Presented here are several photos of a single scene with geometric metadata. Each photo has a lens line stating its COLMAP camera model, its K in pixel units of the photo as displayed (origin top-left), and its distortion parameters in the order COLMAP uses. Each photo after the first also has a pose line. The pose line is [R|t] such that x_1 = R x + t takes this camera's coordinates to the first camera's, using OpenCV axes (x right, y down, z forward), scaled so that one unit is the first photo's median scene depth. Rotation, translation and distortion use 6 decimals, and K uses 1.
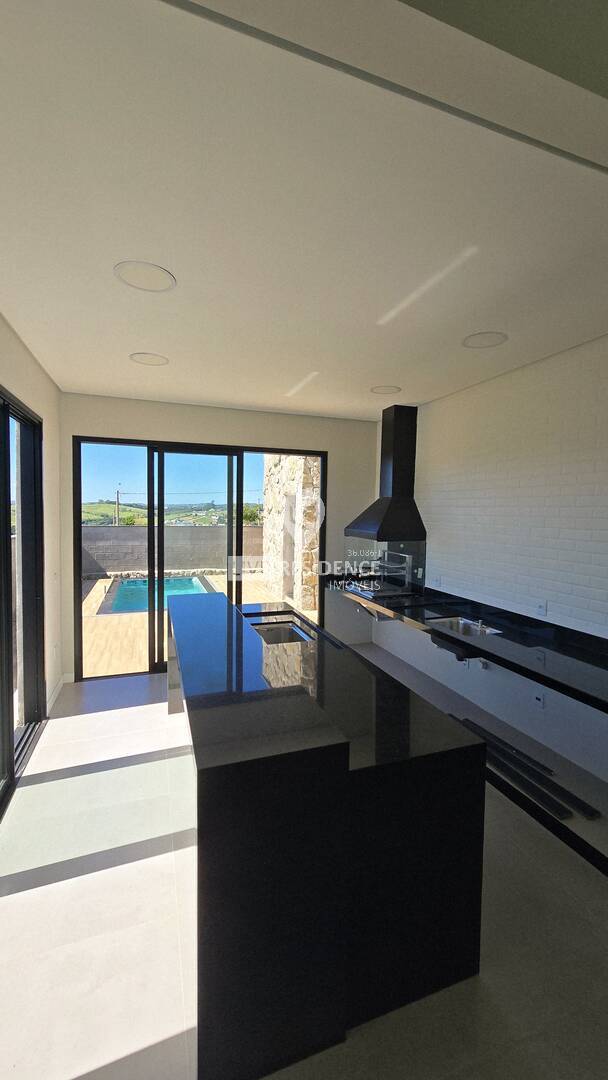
lens RADIAL K [[446.7, 0, 311.9], [0, 446.7, 538.9], [0, 0, 1]] dist [0.001411, -0.000047]
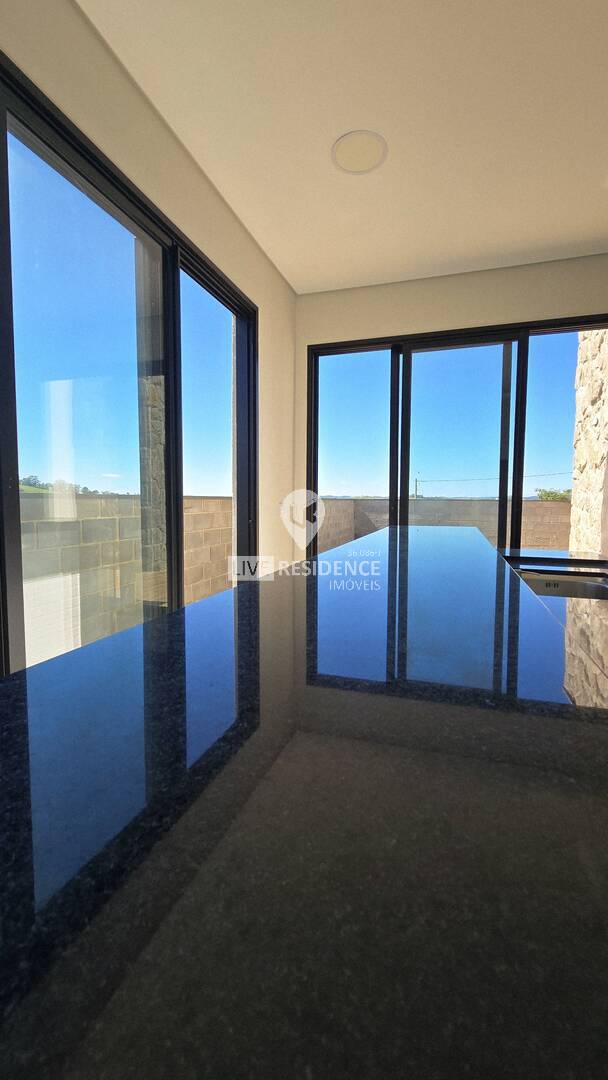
lens RADIAL K [[446.7, 0, 308.1], [0, 446.7, 531.8], [0, 0, 1]] dist [0.001411, -0.000047]
pose [[0.792243, 0.032883, -0.609319, 0.000595], [-0.033426, 0.999386, 0.010472, 0.102594], [0.609290, 0.012071, 0.792856, 0.283284]]
